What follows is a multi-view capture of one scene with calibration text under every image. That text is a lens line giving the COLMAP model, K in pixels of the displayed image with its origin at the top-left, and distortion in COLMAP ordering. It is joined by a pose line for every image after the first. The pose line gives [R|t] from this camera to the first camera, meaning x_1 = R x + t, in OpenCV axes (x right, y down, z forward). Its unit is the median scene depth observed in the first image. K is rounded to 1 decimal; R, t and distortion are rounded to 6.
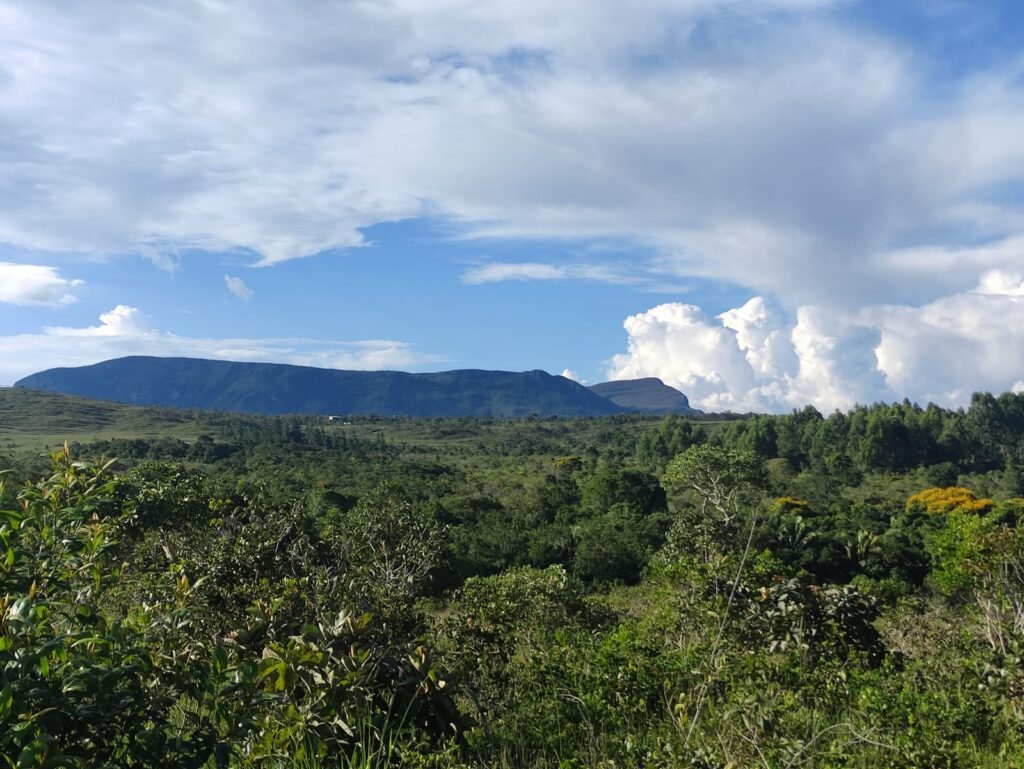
lens RADIAL K [[1513.9, 0, 512.0], [0, 1513.9, 384.5], [0, 0, 1]] dist [0.085091, -0.099045]
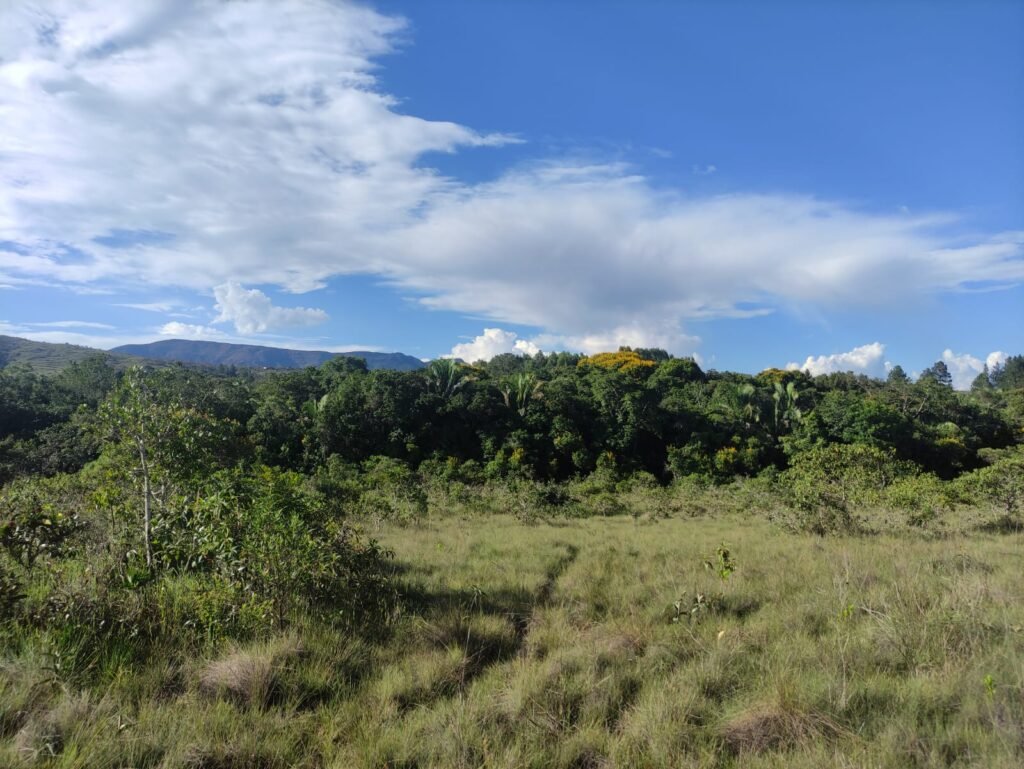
lens RADIAL K [[759.1, 0, 509.4], [0, 759.1, 380.4], [0, 0, 1]] dist [0.063584, -0.065432]
pose [[0.987424, 0.018399, 0.157018, 0.026603], [-0.021823, 0.999560, 0.020109, 0.015499], [-0.156579, -0.023283, 0.987391, 0.099358]]
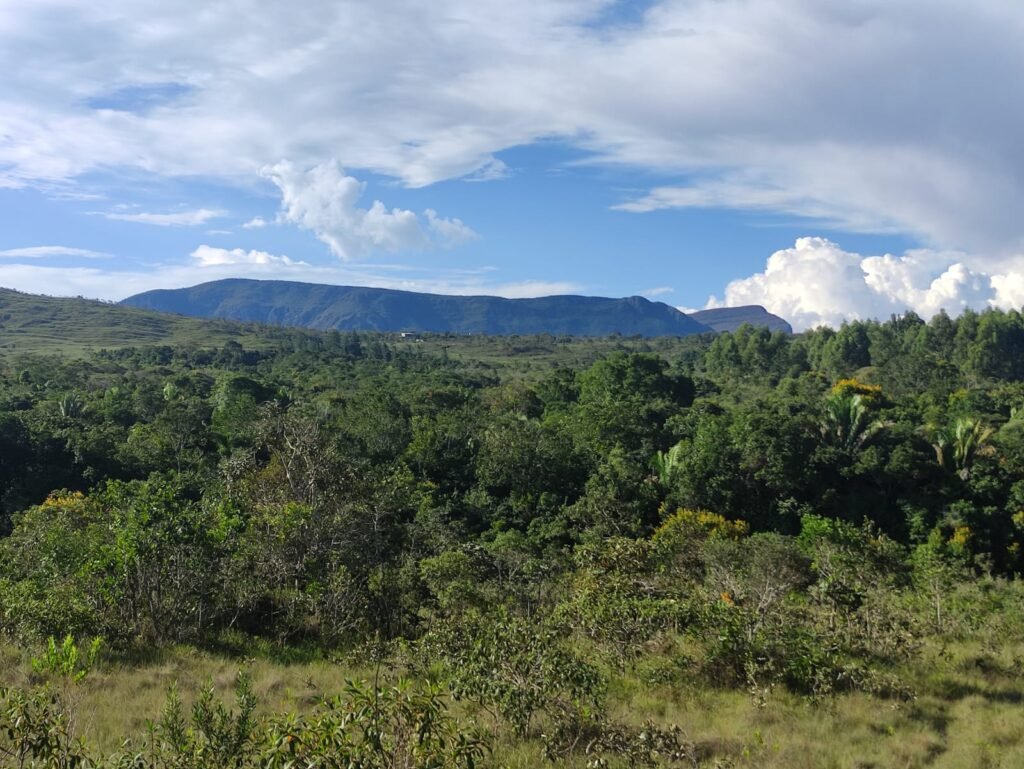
lens RADIAL K [[1513.9, 0, 512.0], [0, 1513.9, 384.5], [0, 0, 1]] dist [0.085091, -0.099045]
pose [[0.997644, 0.012451, -0.067466, 0.016189], [-0.009271, 0.998840, 0.047246, 0.009580], [0.067976, -0.046510, 0.996602, 0.067970]]
